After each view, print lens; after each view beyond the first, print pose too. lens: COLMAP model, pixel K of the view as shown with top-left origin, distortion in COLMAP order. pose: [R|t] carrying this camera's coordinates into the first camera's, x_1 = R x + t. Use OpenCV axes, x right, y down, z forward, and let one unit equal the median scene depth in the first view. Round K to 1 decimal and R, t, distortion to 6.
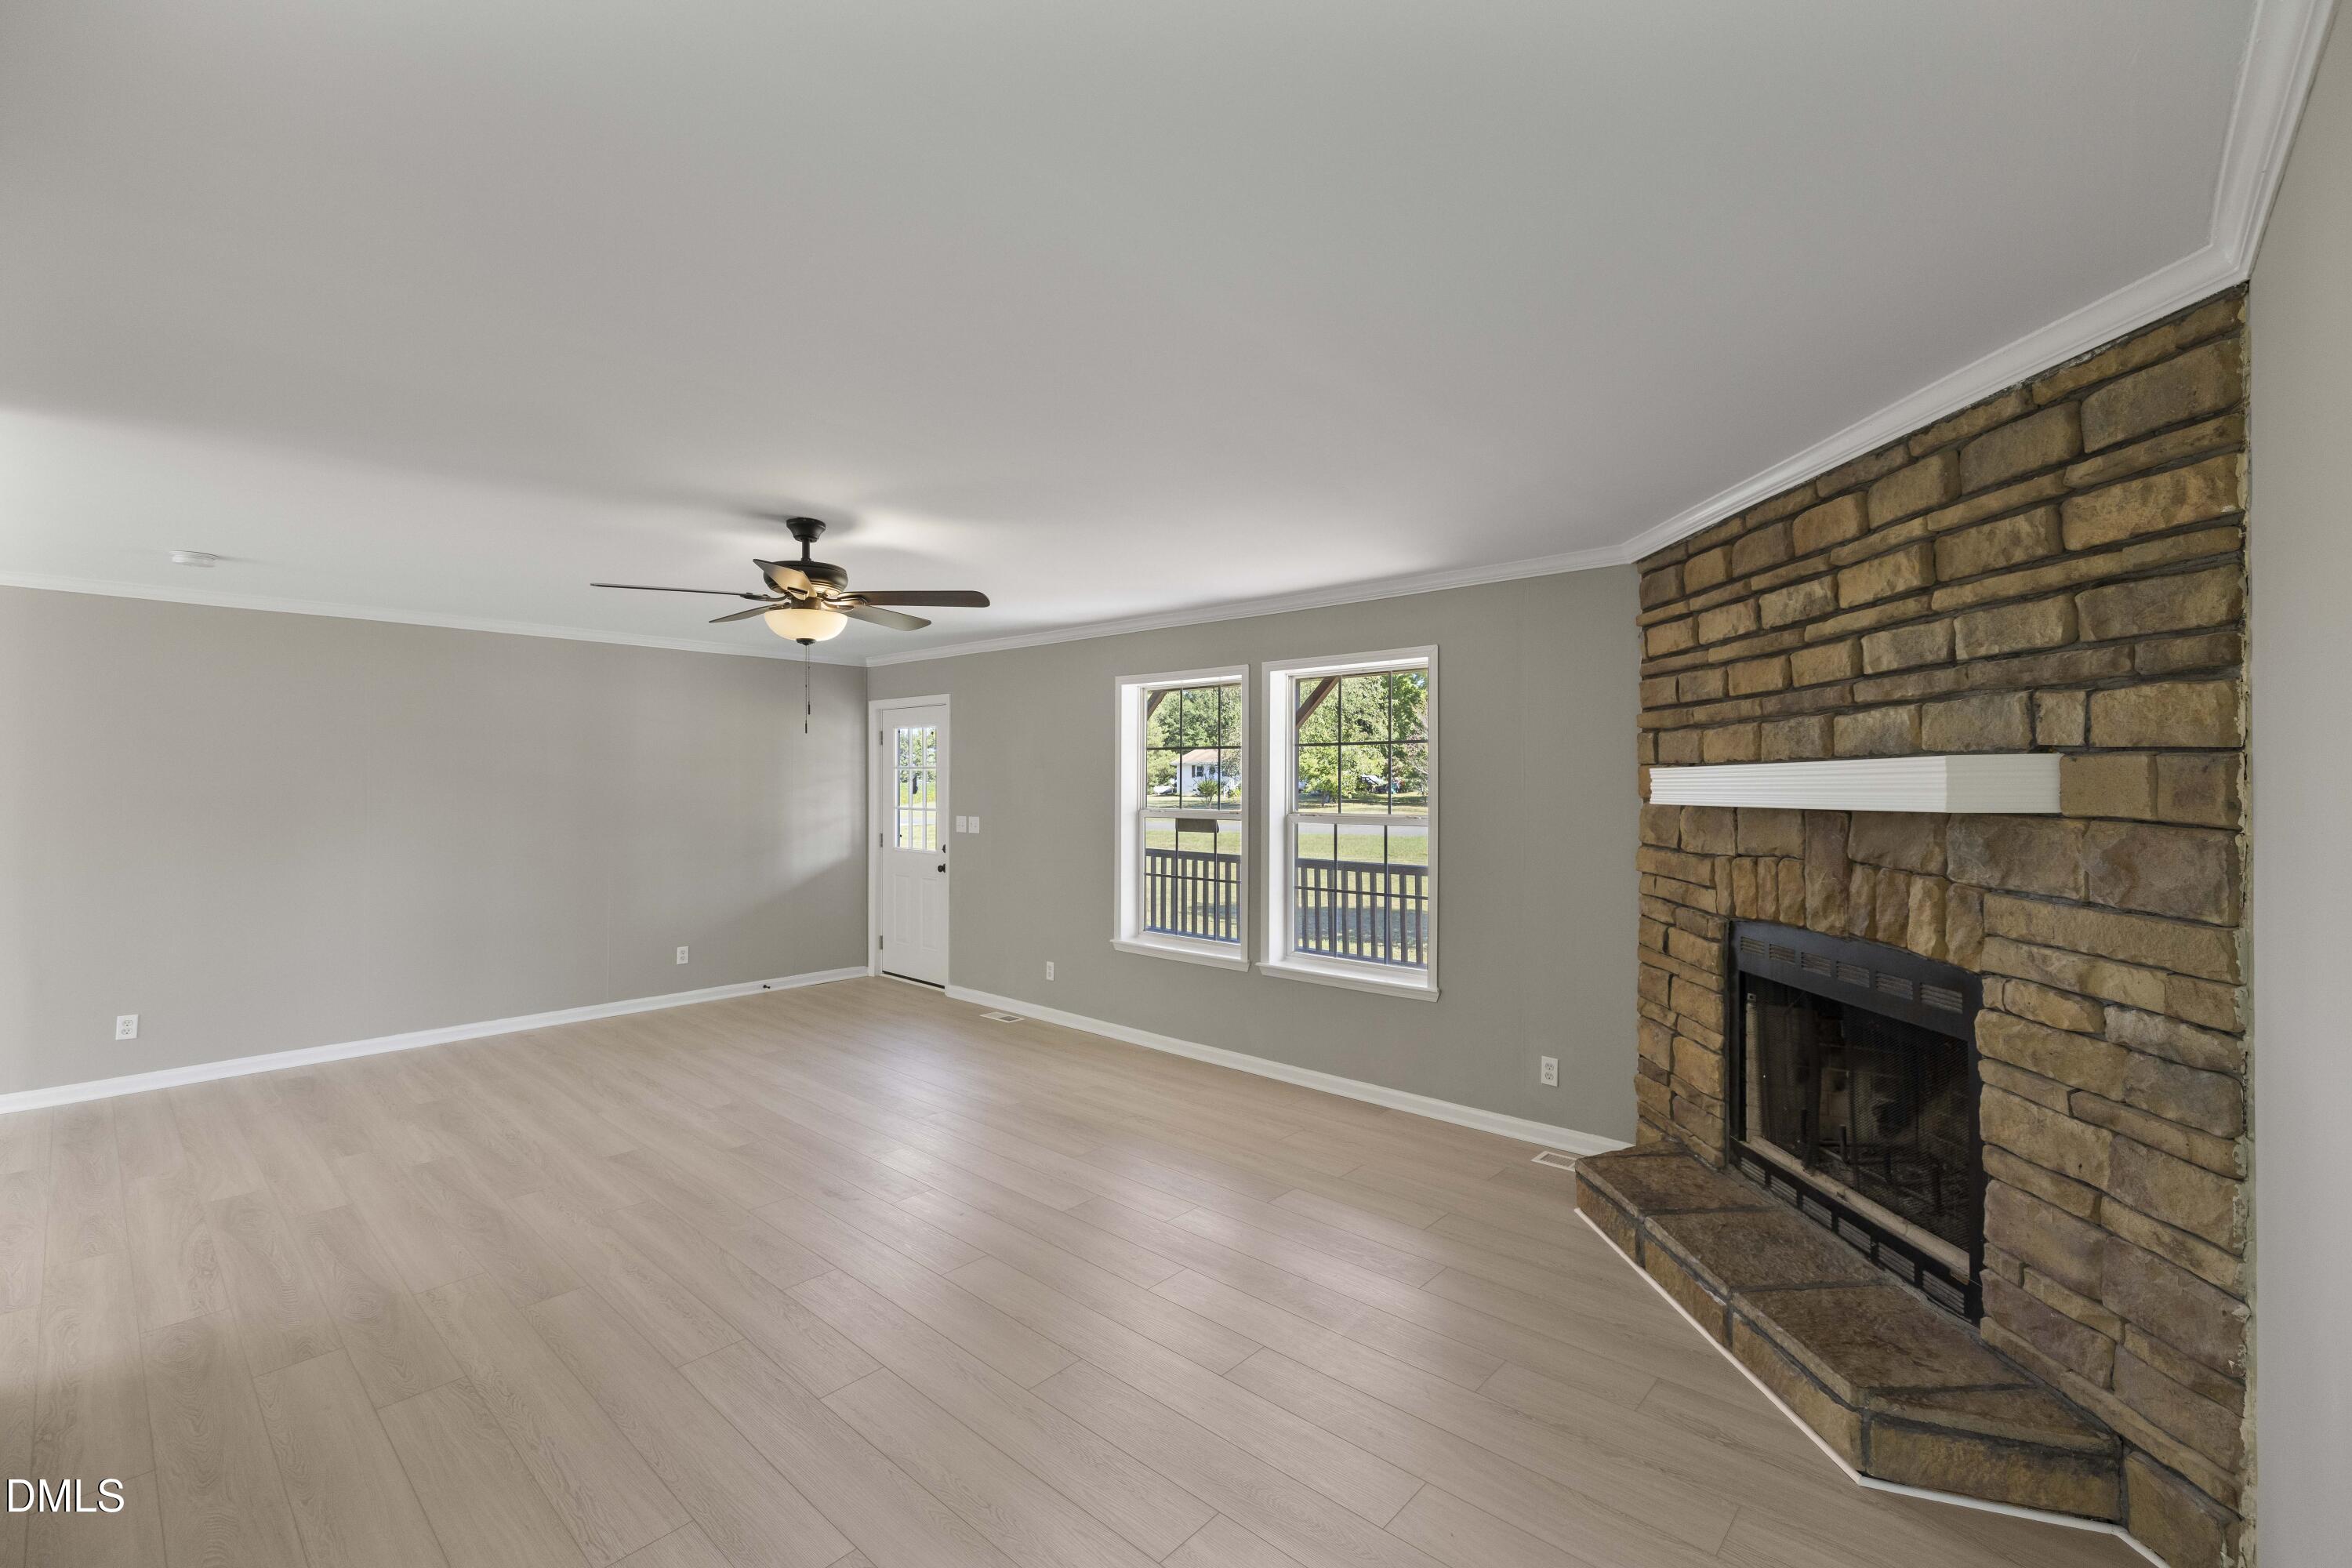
lens RADIAL K [[1029.7, 0, 1176.3], [0, 1029.7, 775.4], [0, 0, 1]] dist [0.002609, 0.000655]
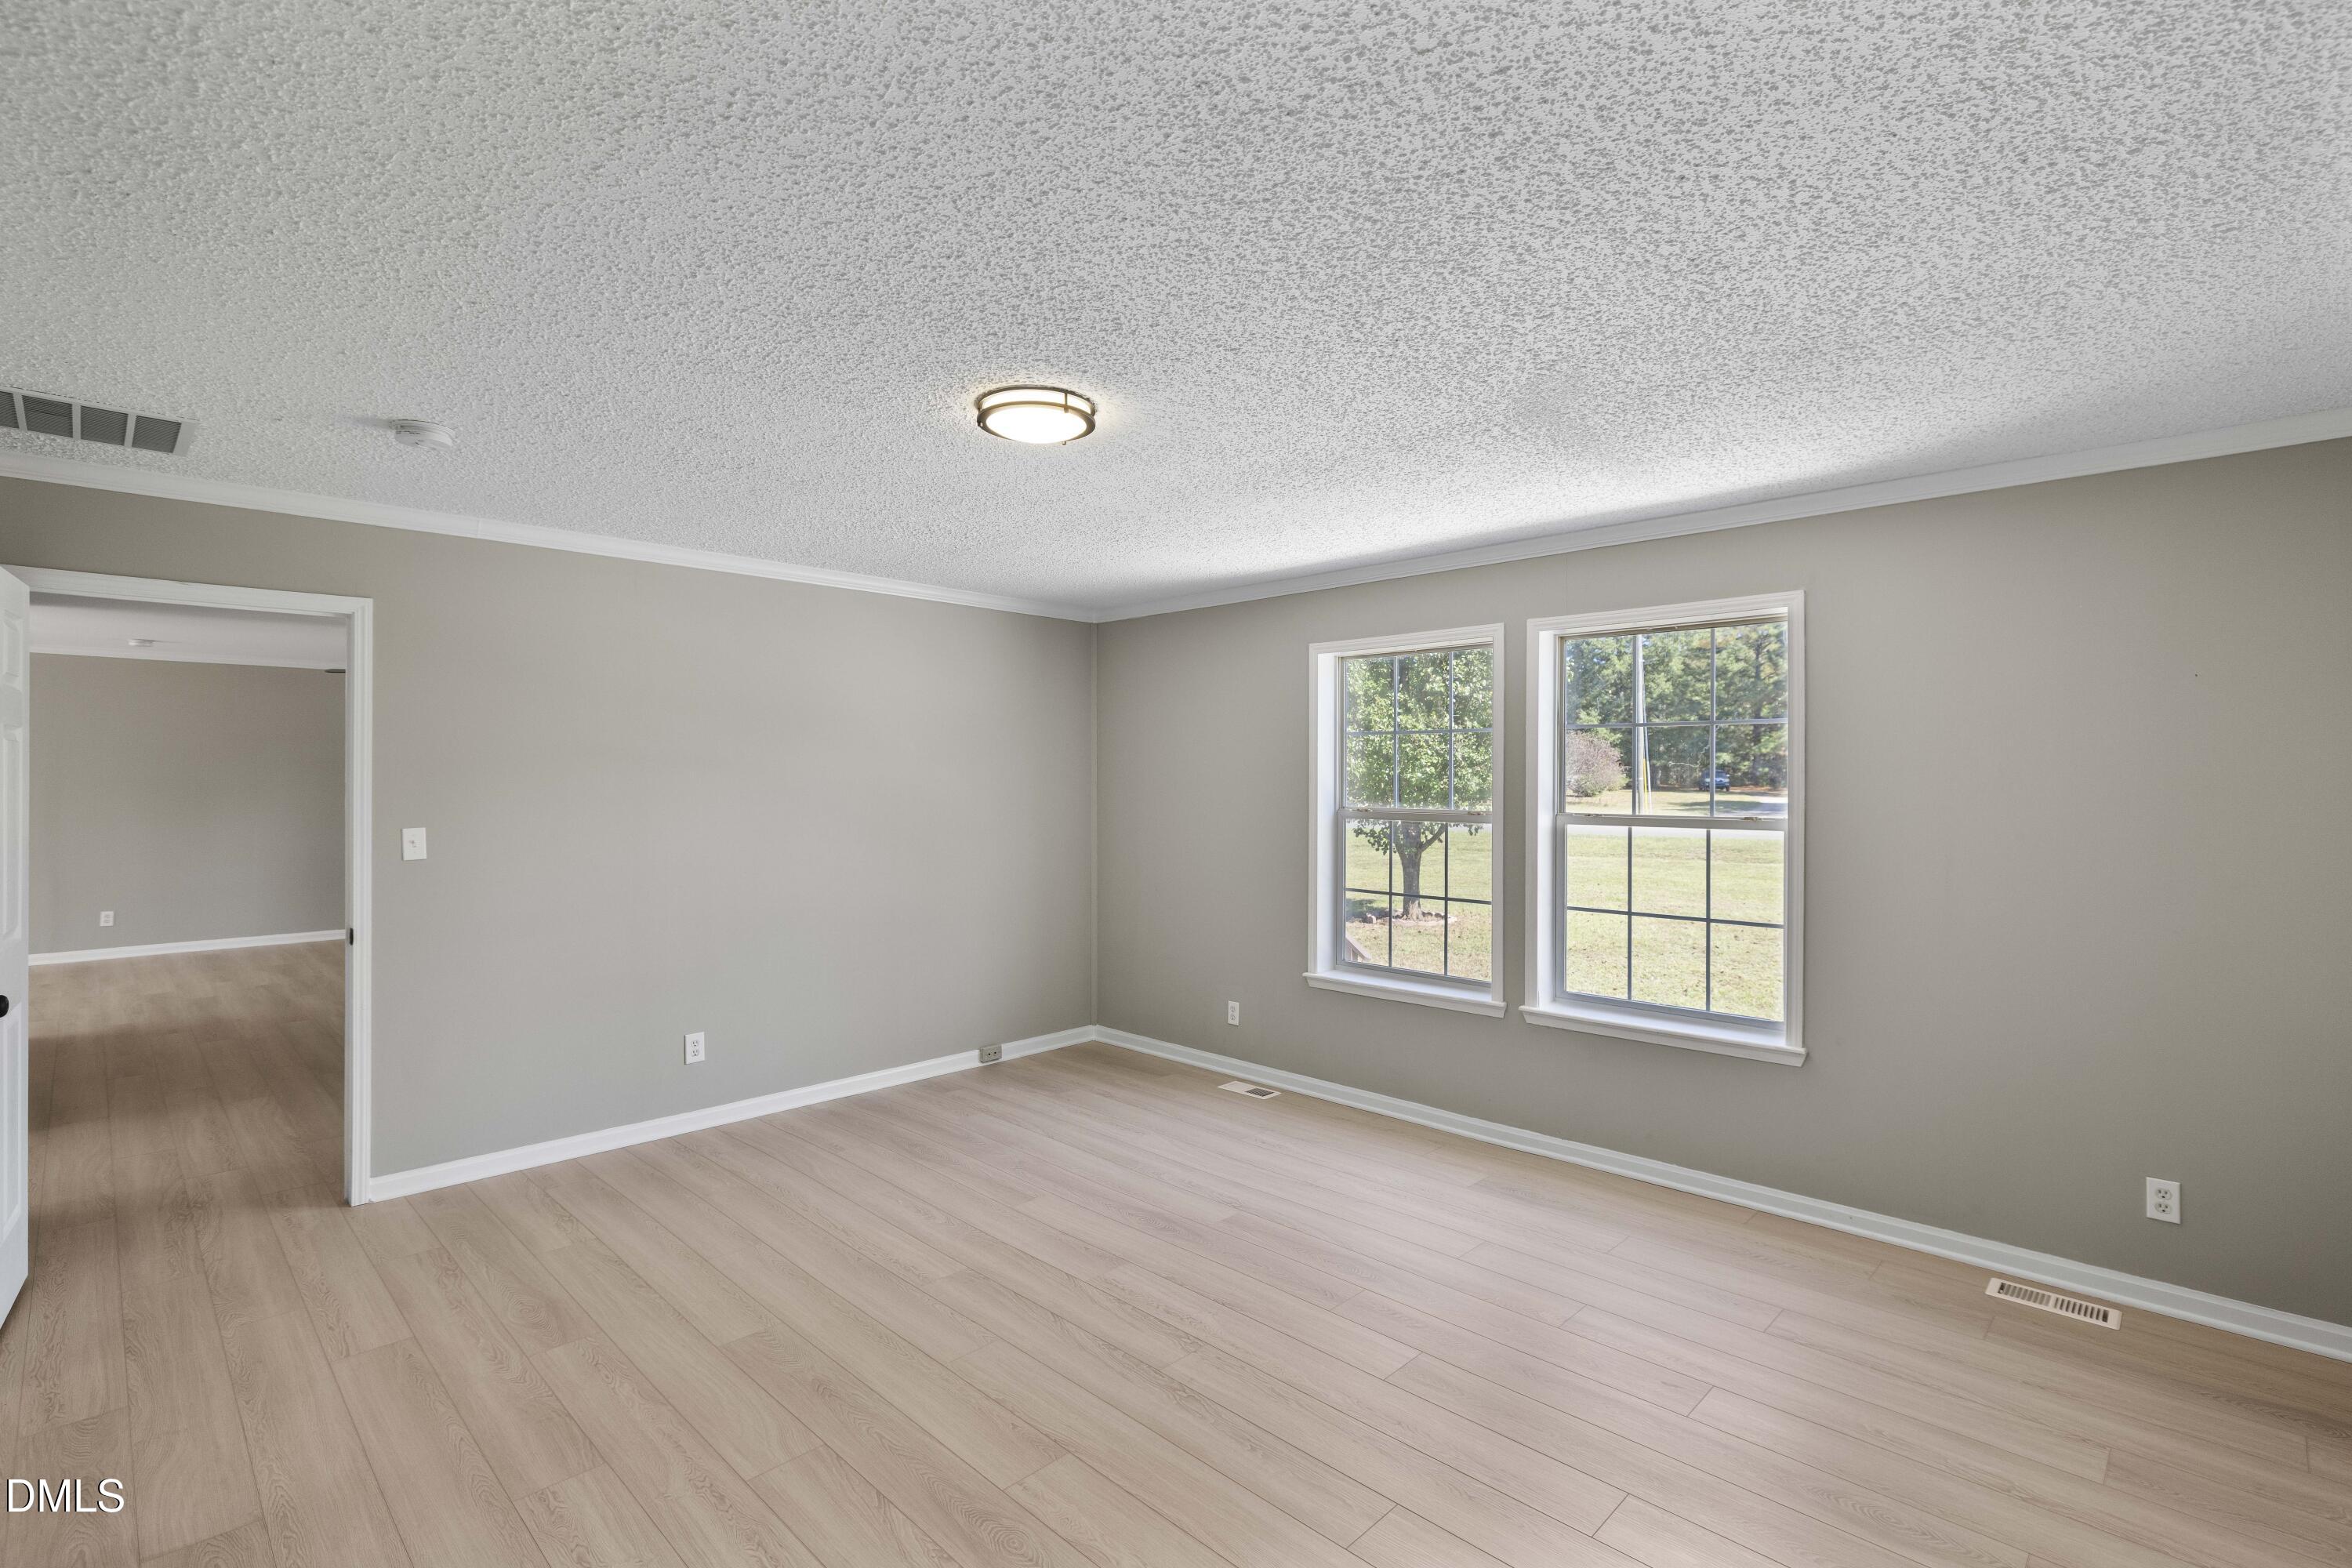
lens RADIAL K [[1107.0, 0, 1170.2], [0, 1107.0, 767.0], [0, 0, 1]] dist [-0.002330, -0.000427]
pose [[0.999660, -0.003918, -0.025777, -0.181744], [0.003895, 0.999992, -0.000930, 0.001406], [0.025781, 0.000829, 0.999667, 0.177688]]
